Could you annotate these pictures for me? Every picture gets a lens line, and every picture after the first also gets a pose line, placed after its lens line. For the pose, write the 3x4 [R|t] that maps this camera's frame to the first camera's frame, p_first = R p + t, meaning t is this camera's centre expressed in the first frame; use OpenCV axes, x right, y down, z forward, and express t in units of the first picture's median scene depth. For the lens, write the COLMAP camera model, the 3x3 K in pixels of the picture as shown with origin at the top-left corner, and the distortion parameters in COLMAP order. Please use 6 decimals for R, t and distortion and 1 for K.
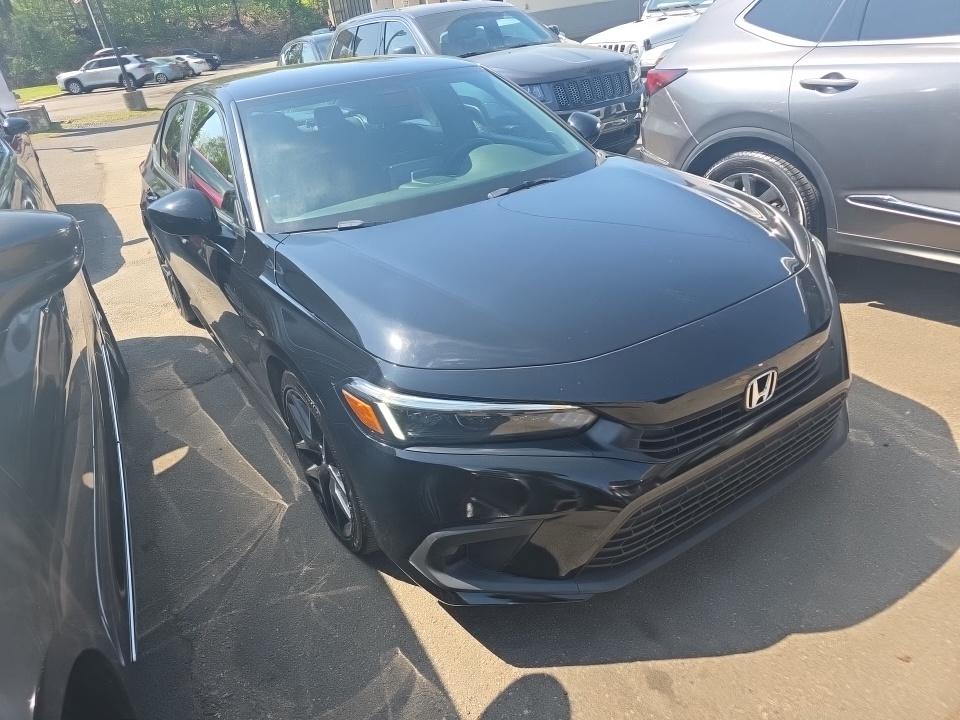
lens RADIAL K [[720.9, 0, 480.0], [0, 720.9, 360.0], [0, 0, 1]] dist [0.070929, -0.087437]
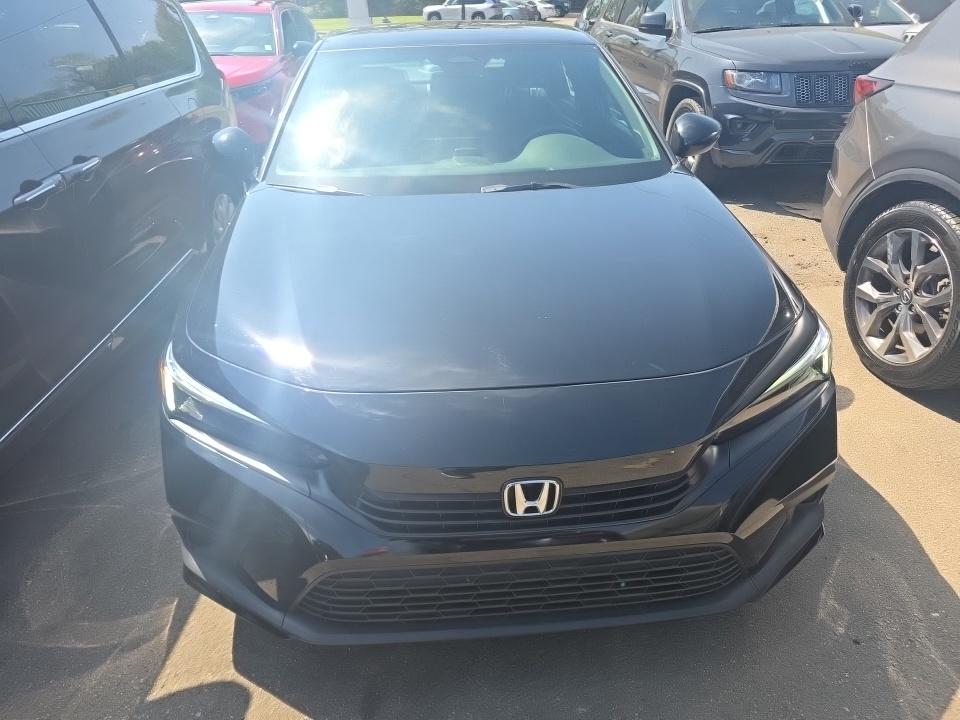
lens RADIAL K [[728.9, 0, 480.0], [0, 728.9, 344.7], [0, 0, 1]] dist [0.006132, 0.004478]
pose [[0.859328, 0.290539, -0.420883, 0.432819], [-0.273524, 0.956464, 0.101792, -0.128399], [0.432134, 0.027649, 0.901385, 0.174547]]
